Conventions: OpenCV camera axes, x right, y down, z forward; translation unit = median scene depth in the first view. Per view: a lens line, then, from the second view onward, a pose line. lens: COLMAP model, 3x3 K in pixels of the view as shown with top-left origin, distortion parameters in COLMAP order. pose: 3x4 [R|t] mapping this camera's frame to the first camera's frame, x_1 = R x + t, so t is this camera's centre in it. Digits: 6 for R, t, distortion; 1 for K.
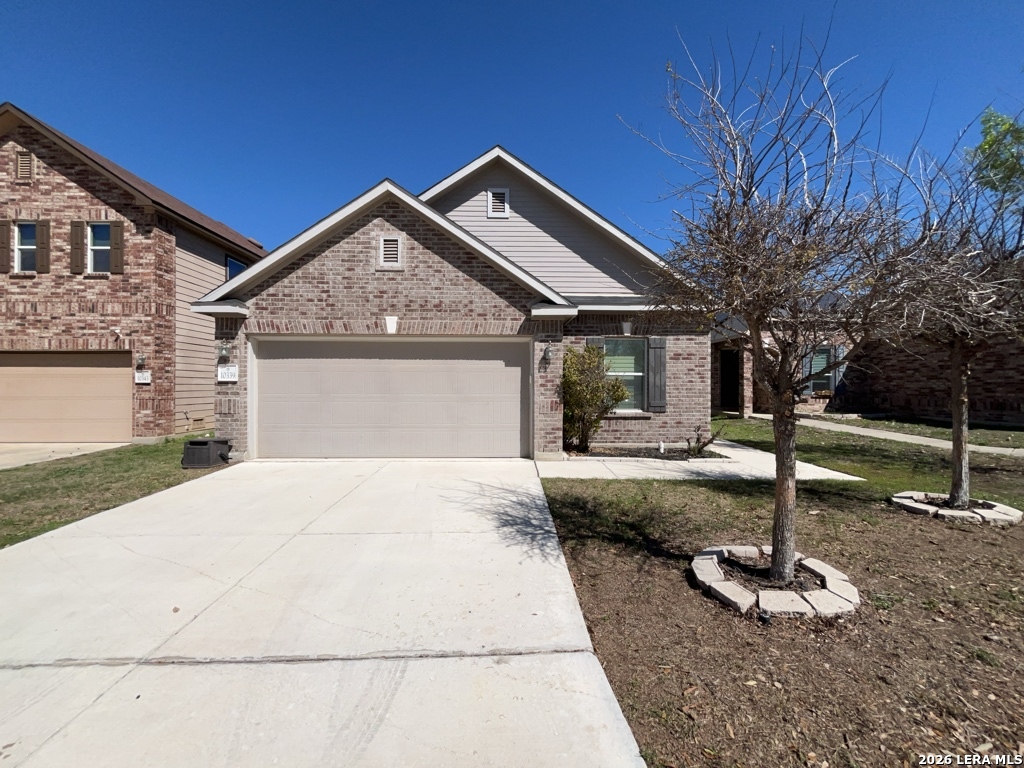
lens RADIAL K [[411.8, 0, 512.3], [0, 411.8, 386.0], [0, 0, 1]] dist [-0.001082, 0.000110]
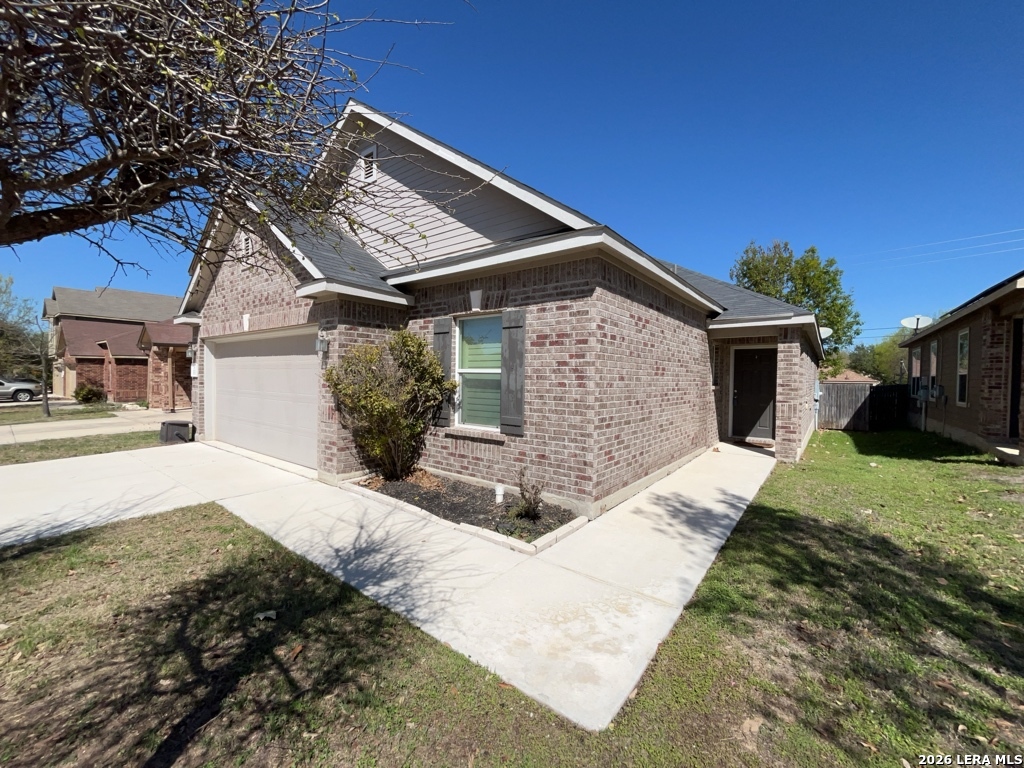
lens RADIAL K [[411.8, 0, 514.6], [0, 411.8, 385.5], [0, 0, 1]] dist [-0.001082, 0.000110]
pose [[0.777037, 0.022192, -0.629063, 0.731170], [-0.016349, 0.999753, 0.015075, -0.017018], [0.629242, -0.001429, 0.777208, 0.534962]]
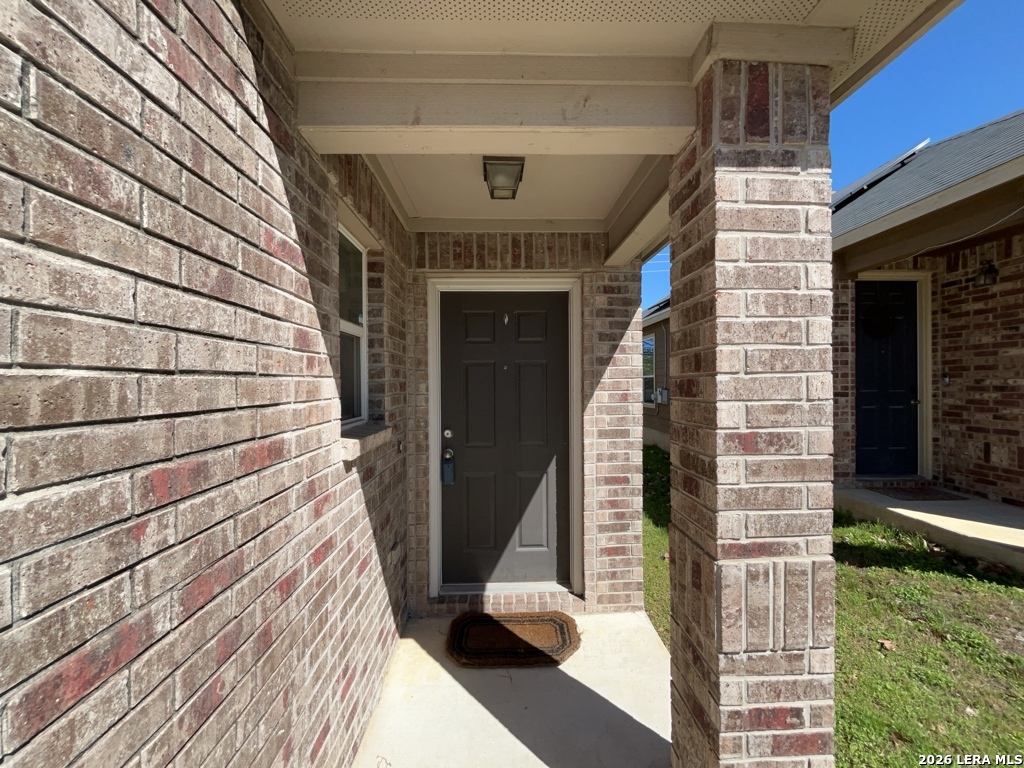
lens RADIAL K [[411.8, 0, 514.4], [0, 411.8, 385.2], [0, 0, 1]] dist [-0.001082, 0.000110]
pose [[0.999914, -0.007316, 0.010864, 0.646546], [0.007310, 0.999973, 0.000575, -0.024196], [-0.010868, -0.000496, 0.999941, 0.950290]]
